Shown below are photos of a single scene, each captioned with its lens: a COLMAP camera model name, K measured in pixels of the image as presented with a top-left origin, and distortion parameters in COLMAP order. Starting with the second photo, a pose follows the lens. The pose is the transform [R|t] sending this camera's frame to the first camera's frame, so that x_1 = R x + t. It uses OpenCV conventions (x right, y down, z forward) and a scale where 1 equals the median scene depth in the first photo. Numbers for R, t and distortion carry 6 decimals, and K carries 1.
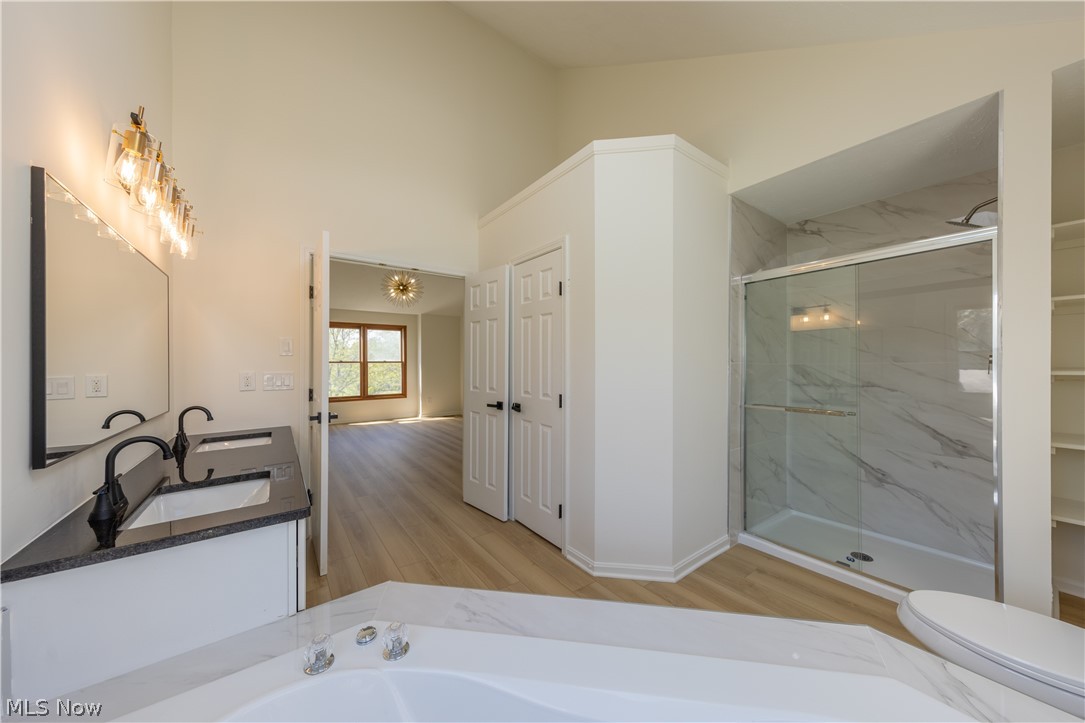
lens RADIAL K [[366.9, 0, 549.8], [0, 366.9, 361.1], [0, 0, 1]] dist [0.009725, 0.000042]
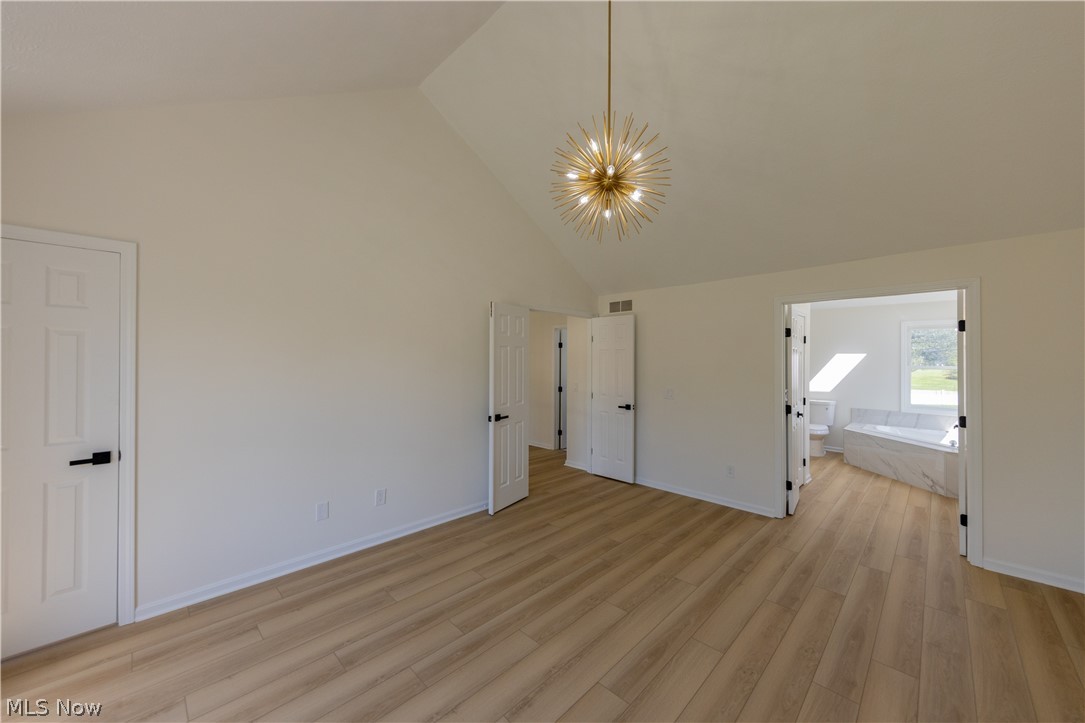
lens RADIAL K [[373.5, 0, 542.5], [0, 373.5, 361.5], [0, 0, 1]] dist [-0.000788, -0.000329]
pose [[-0.111298, 0.003131, 0.993782, -2.989869], [-0.010474, 0.999936, -0.004323, -0.158833], [-0.993732, -0.010891, -0.111258, 4.426298]]
